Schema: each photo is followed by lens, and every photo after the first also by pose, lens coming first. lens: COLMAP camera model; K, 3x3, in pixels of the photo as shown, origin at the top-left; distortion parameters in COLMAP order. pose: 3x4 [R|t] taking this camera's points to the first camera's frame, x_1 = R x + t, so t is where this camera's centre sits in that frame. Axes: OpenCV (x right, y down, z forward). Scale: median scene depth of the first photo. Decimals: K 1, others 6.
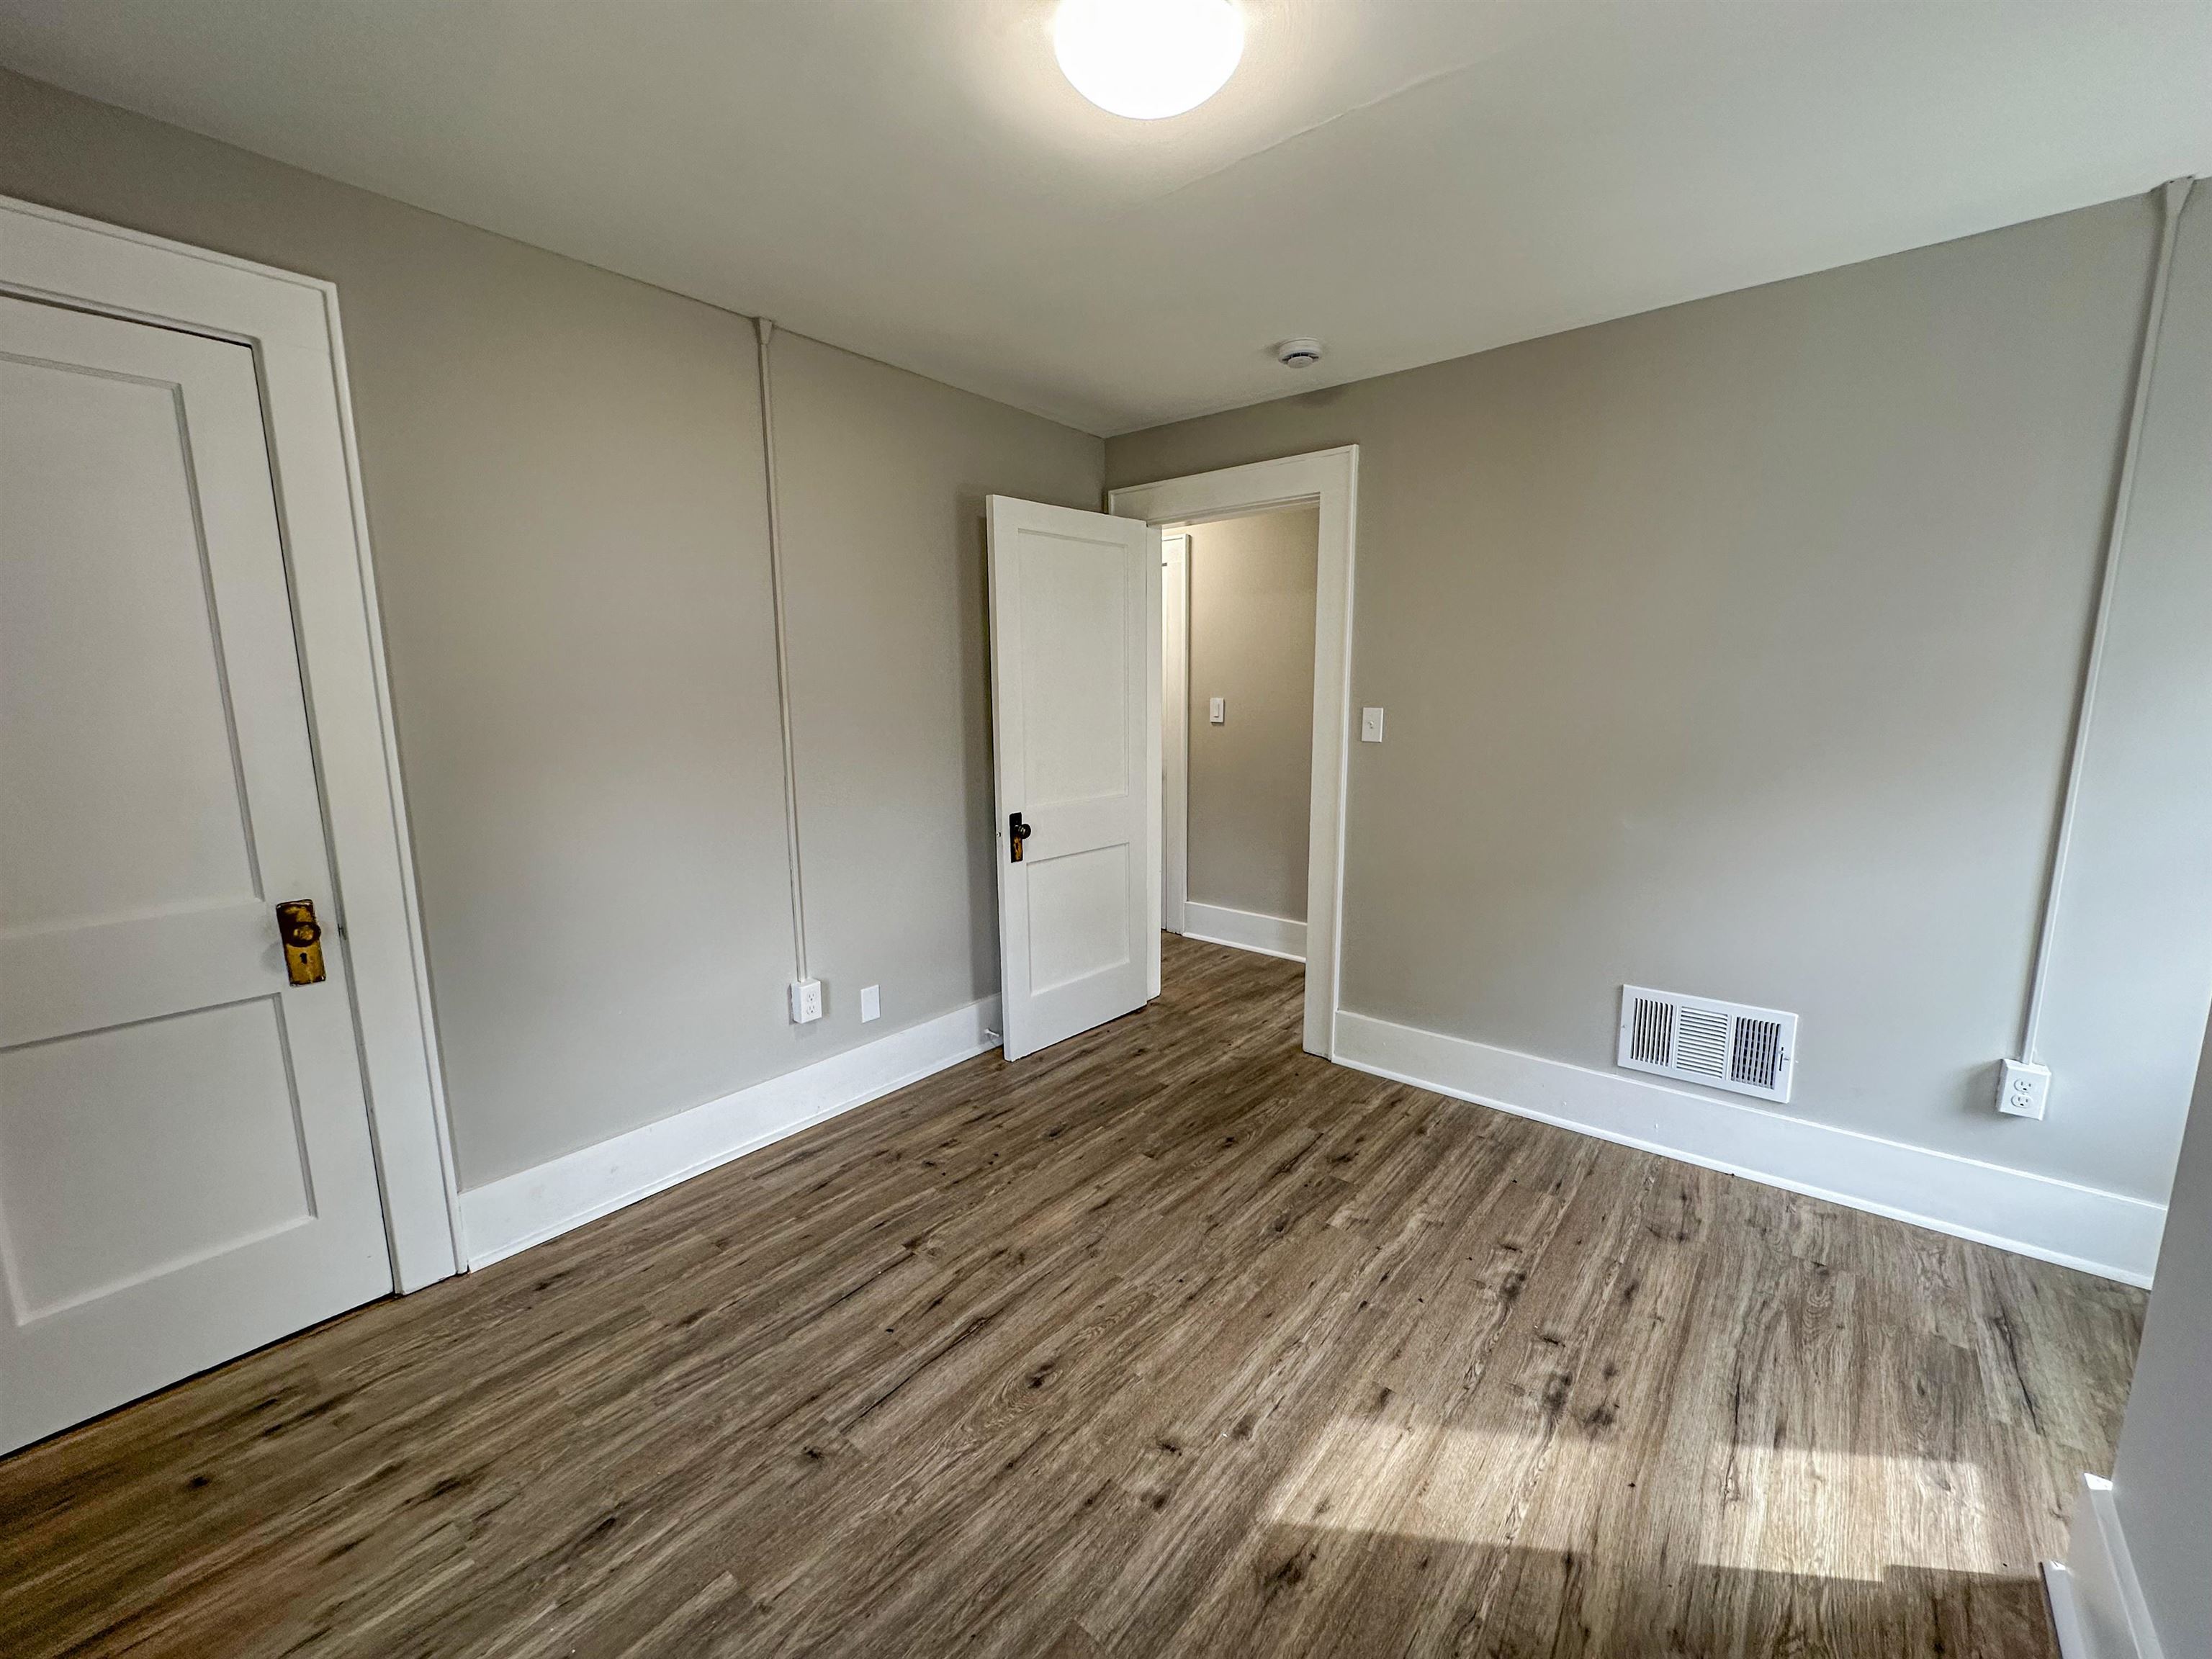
lens RADIAL K [[880.9, 0, 1104.7], [0, 880.9, 828.2], [0, 0, 1]] dist [-0.000341, 0.000221]
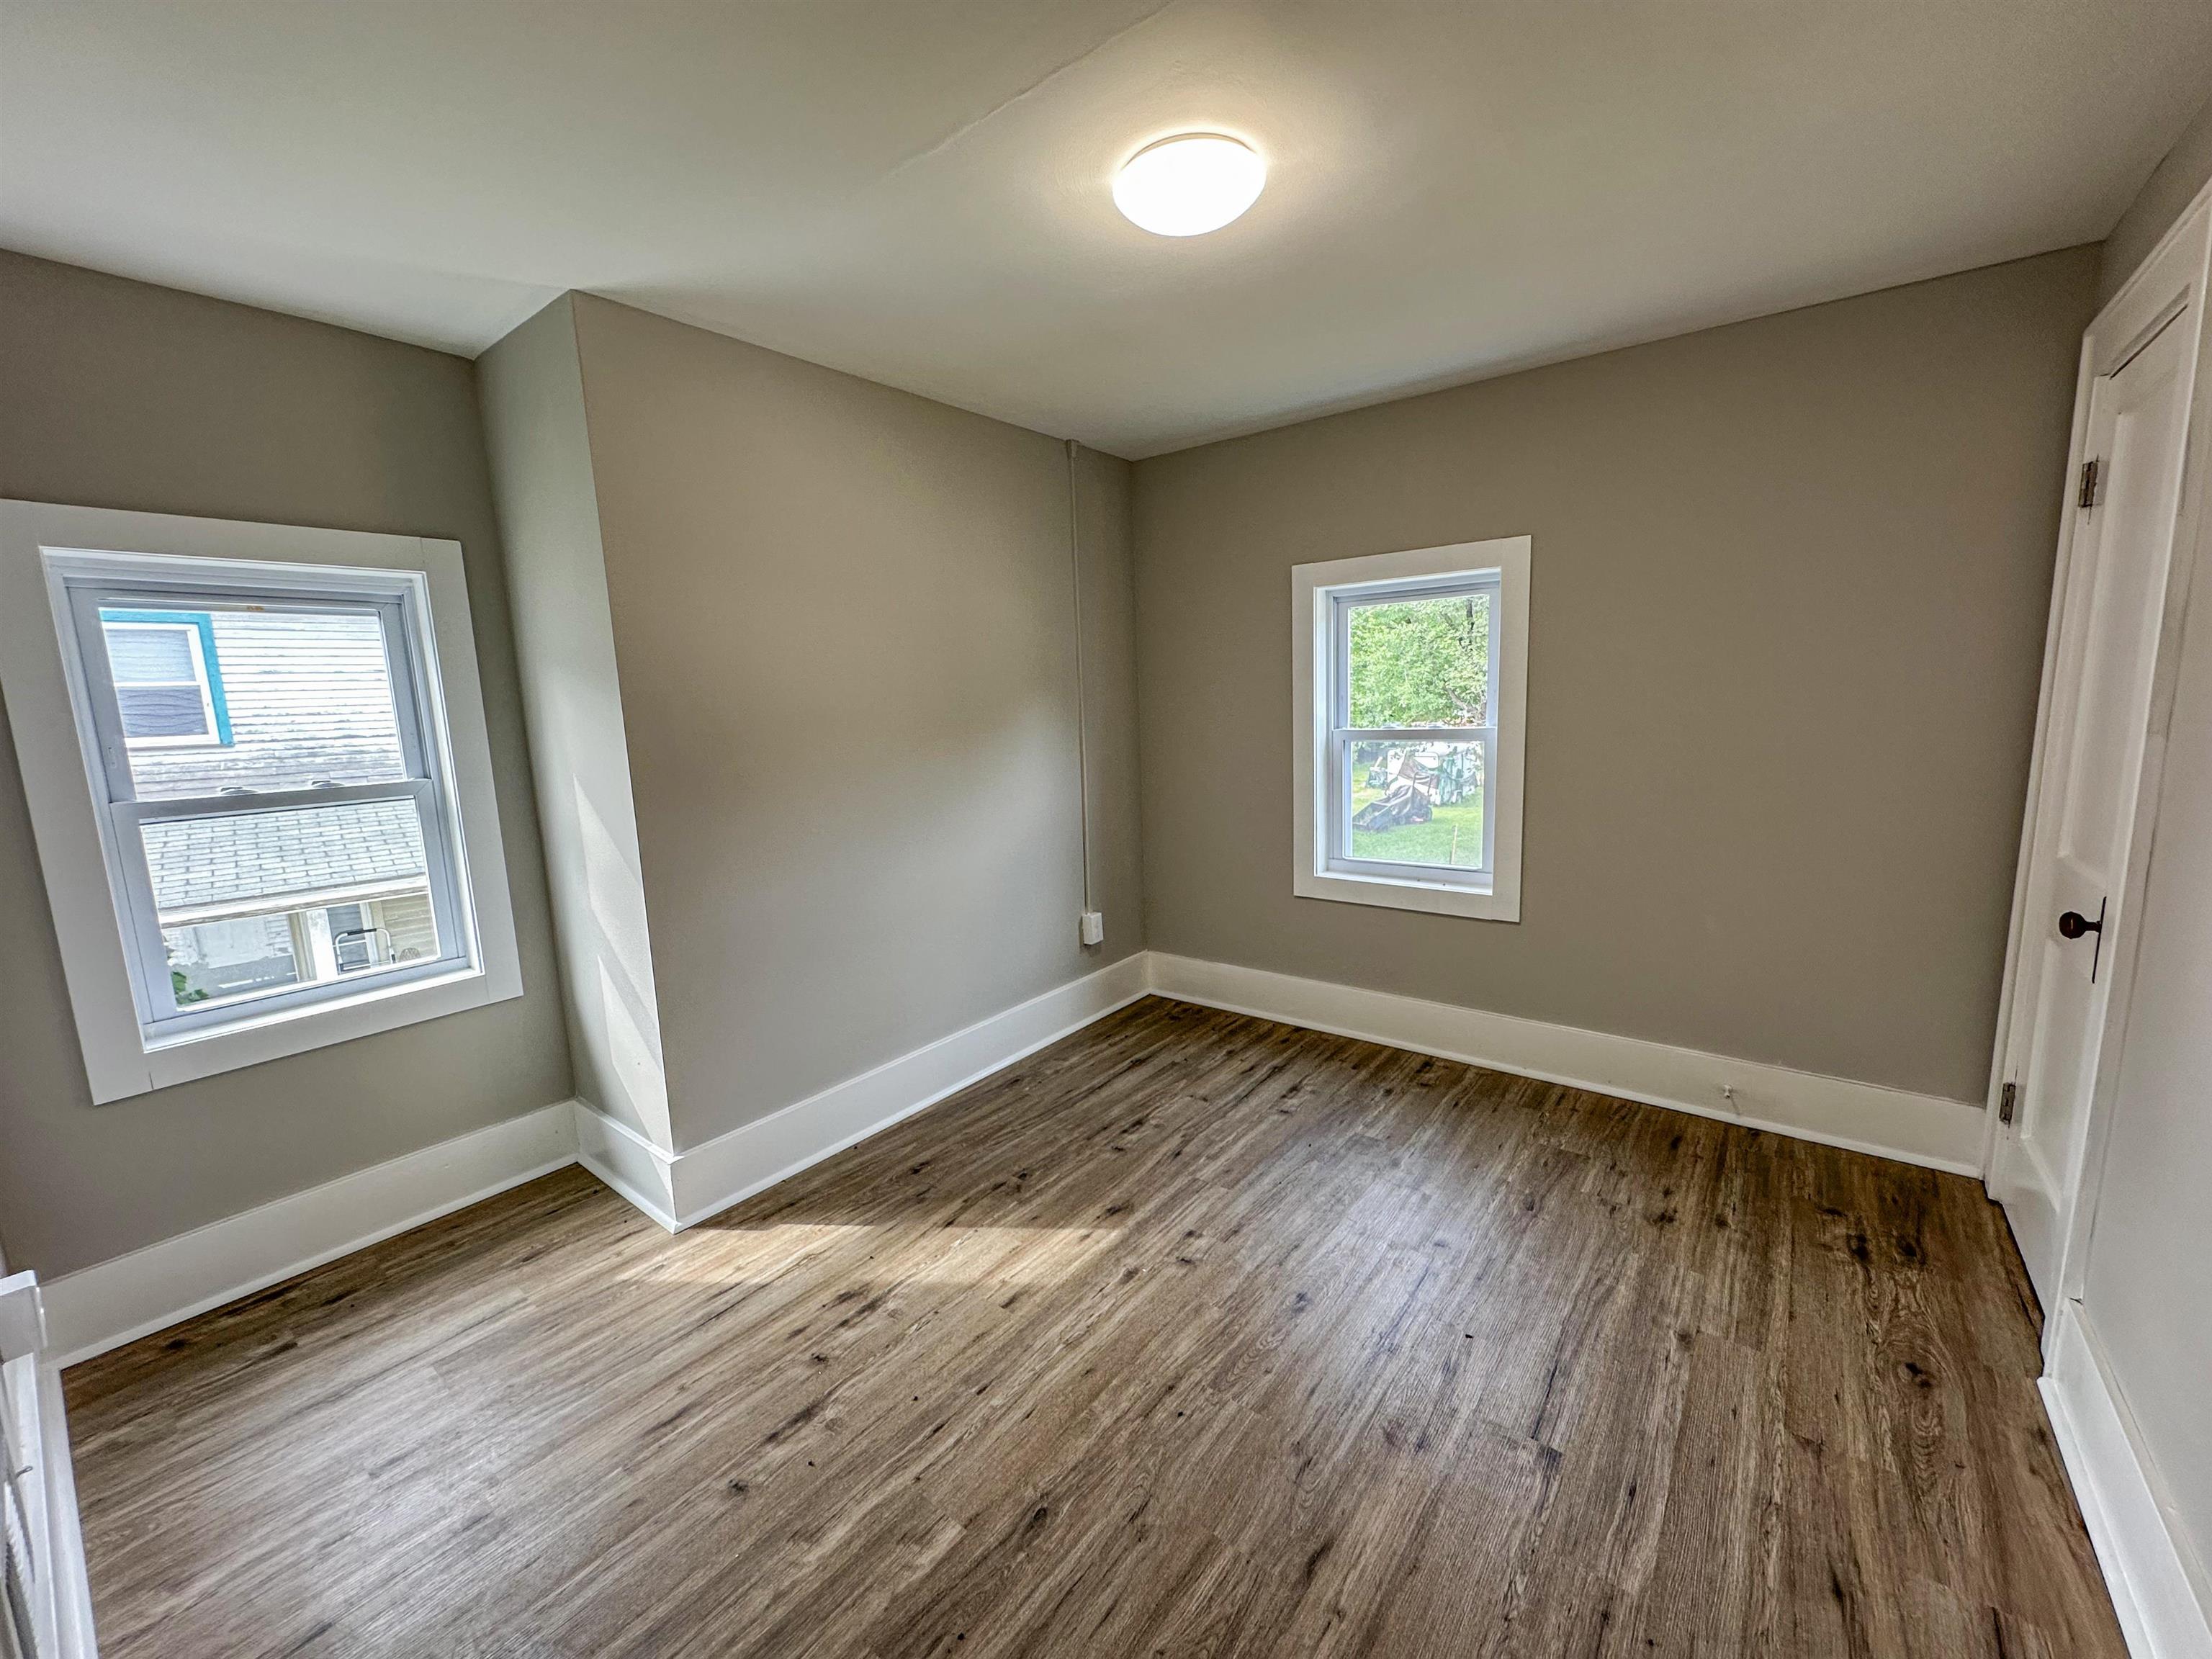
lens RADIAL K [[880.9, 0, 1107.8], [0, 880.9, 835.0], [0, 0, 1]] dist [-0.000341, 0.000221]
pose [[-0.998766, 0.043959, -0.023123, 0.163686], [0.034583, 0.949610, 0.311522, -0.295185], [0.035652, 0.310337, -0.949958, 1.740082]]
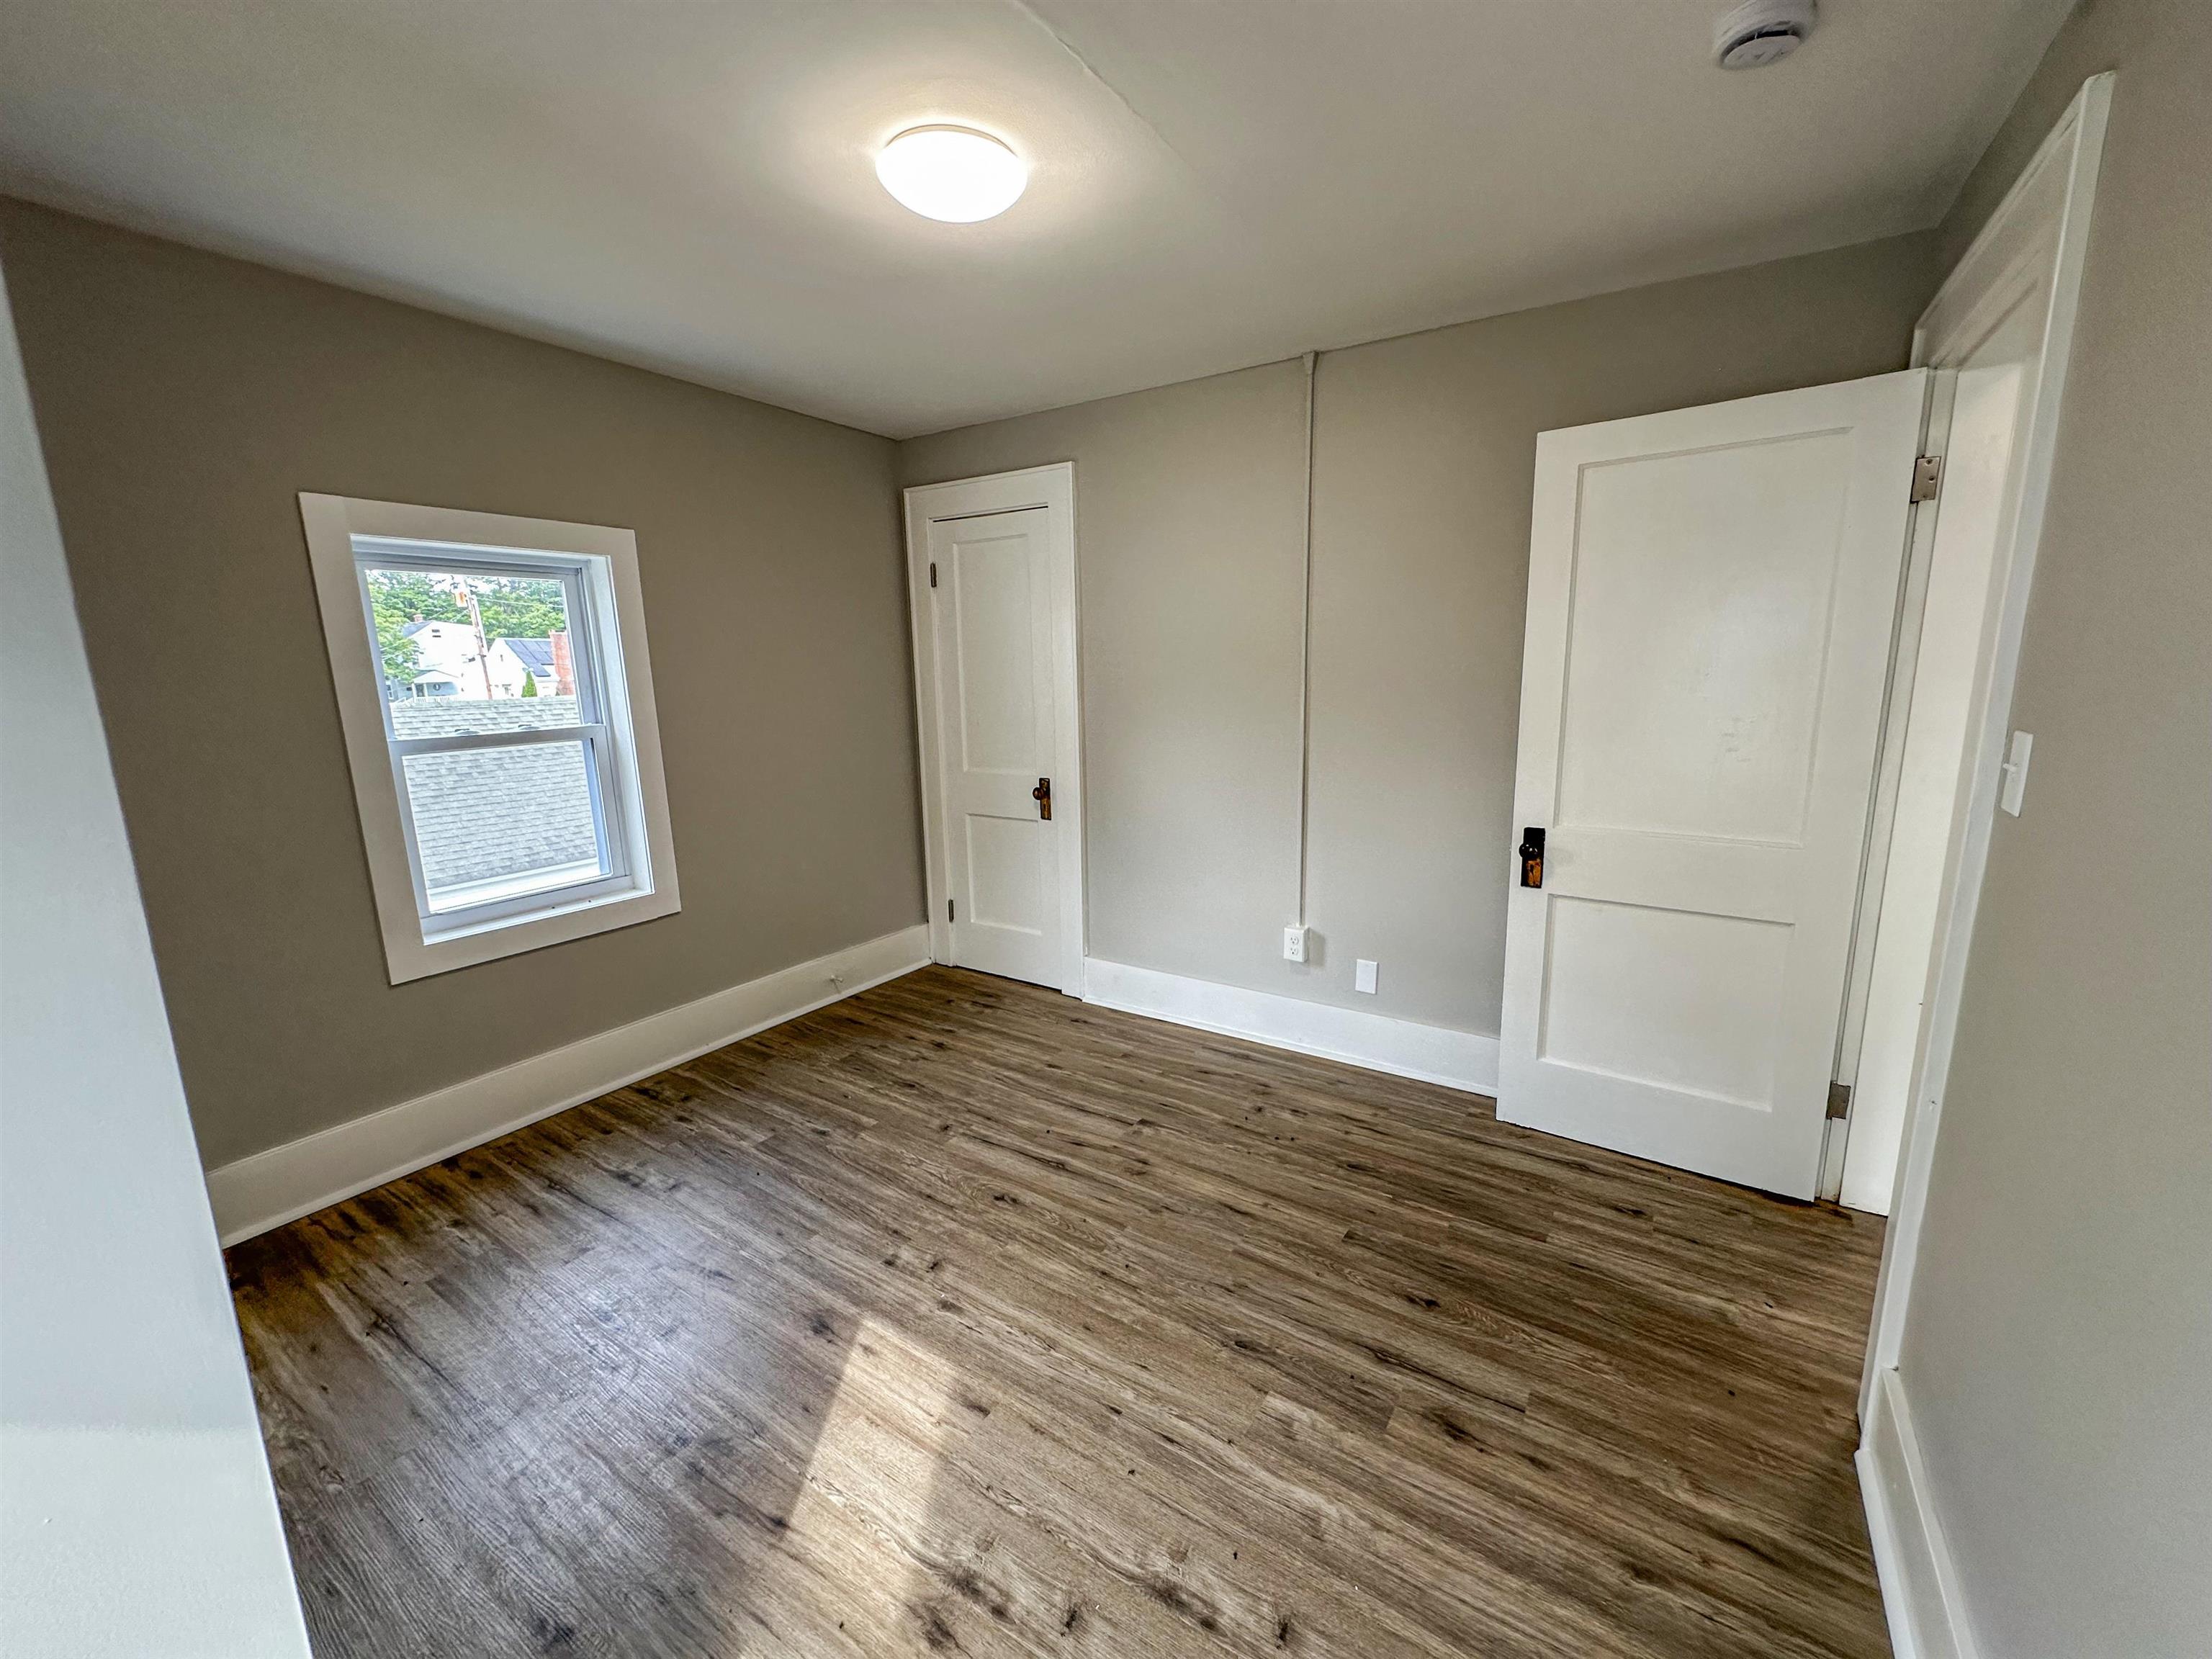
lens RADIAL K [[880.9, 0, 1102.3], [0, 880.9, 827.2], [0, 0, 1]] dist [-0.000341, 0.000221]
pose [[0.111156, 0.184715, -0.976486, 1.051657], [-0.141593, 0.975495, 0.168409, -0.159294], [0.983664, 0.119544, 0.134586, 0.825538]]
